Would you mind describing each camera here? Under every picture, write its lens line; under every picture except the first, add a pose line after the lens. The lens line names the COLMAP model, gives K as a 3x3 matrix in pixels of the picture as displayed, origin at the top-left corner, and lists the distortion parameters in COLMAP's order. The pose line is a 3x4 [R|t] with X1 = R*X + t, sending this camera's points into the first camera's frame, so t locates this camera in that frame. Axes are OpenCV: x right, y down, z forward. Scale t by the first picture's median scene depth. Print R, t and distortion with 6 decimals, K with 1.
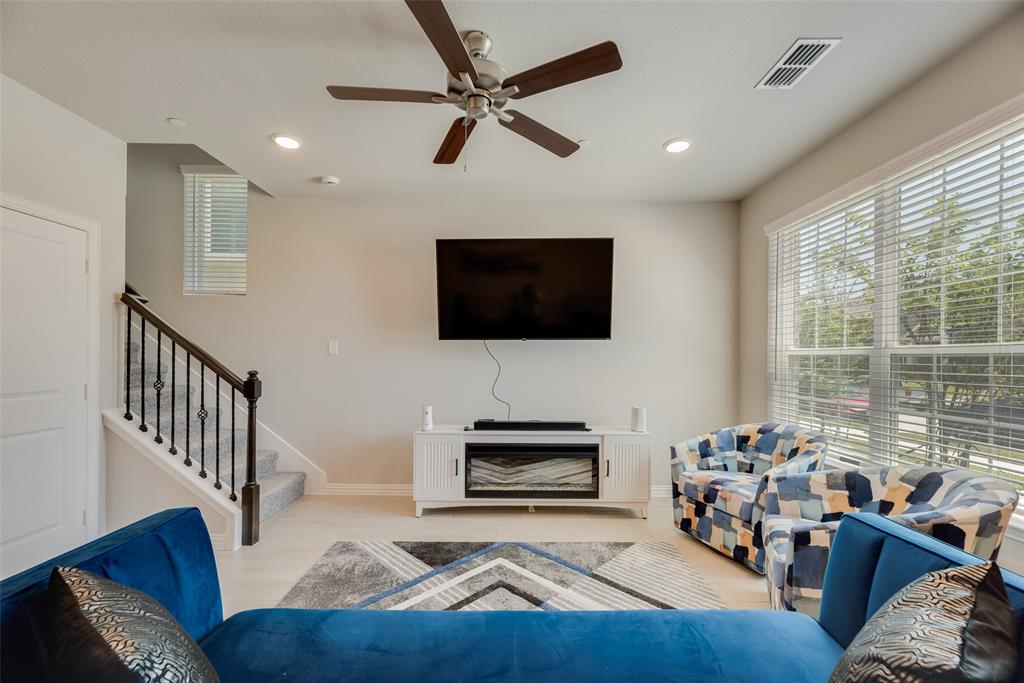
lens RADIAL K [[418.8, 0, 513.4], [0, 418.8, 358.0], [0, 0, 1]] dist [0.000199, 0.000059]
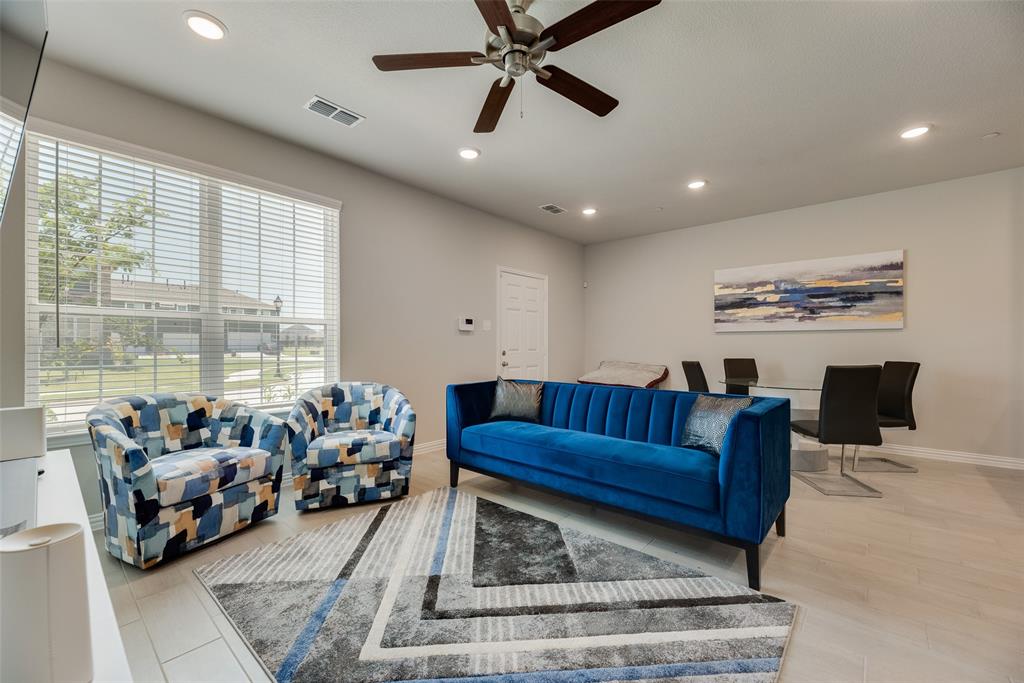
lens RADIAL K [[413.9, 0, 514.7], [0, 413.9, 345.1], [0, 0, 1]] dist [-0.000296, -0.000281]
pose [[-0.749563, -0.006180, 0.661904, -0.470453], [-0.006326, 0.999978, 0.002172, 0.048097], [-0.661903, -0.002559, -0.749585, 1.095270]]
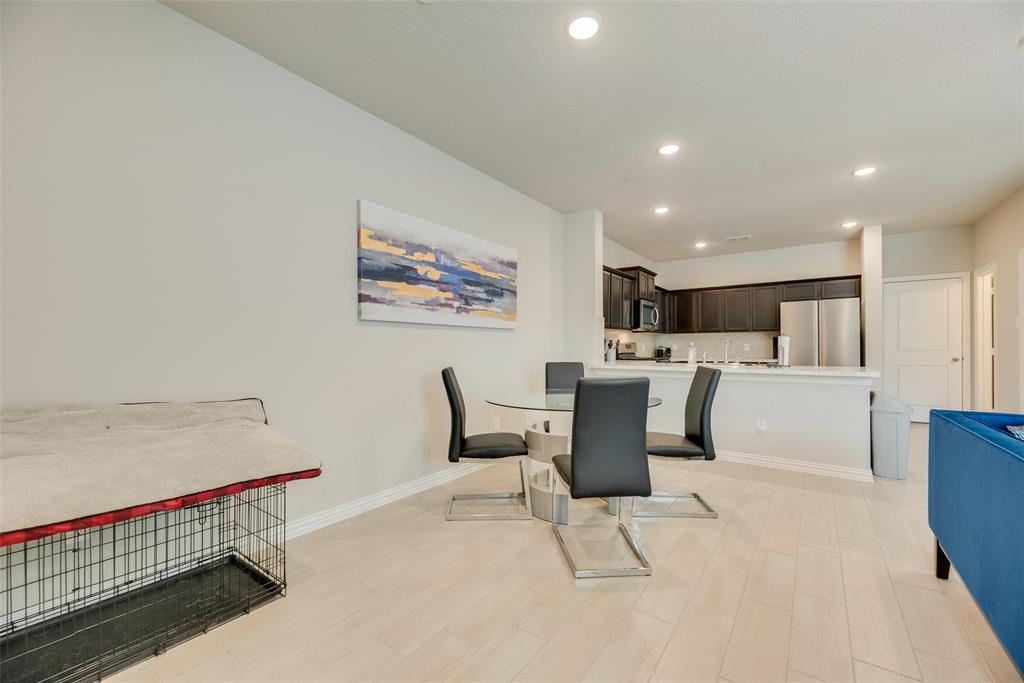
lens RADIAL K [[413.9, 0, 514.7], [0, 413.9, 345.1], [0, 0, 1]] dist [-0.000296, -0.000281]
pose [[-0.592665, -0.009523, -0.805393, 0.583650], [-0.003287, 0.999950, -0.009404, 0.053821], [0.805442, -0.002926, -0.592667, 0.016775]]
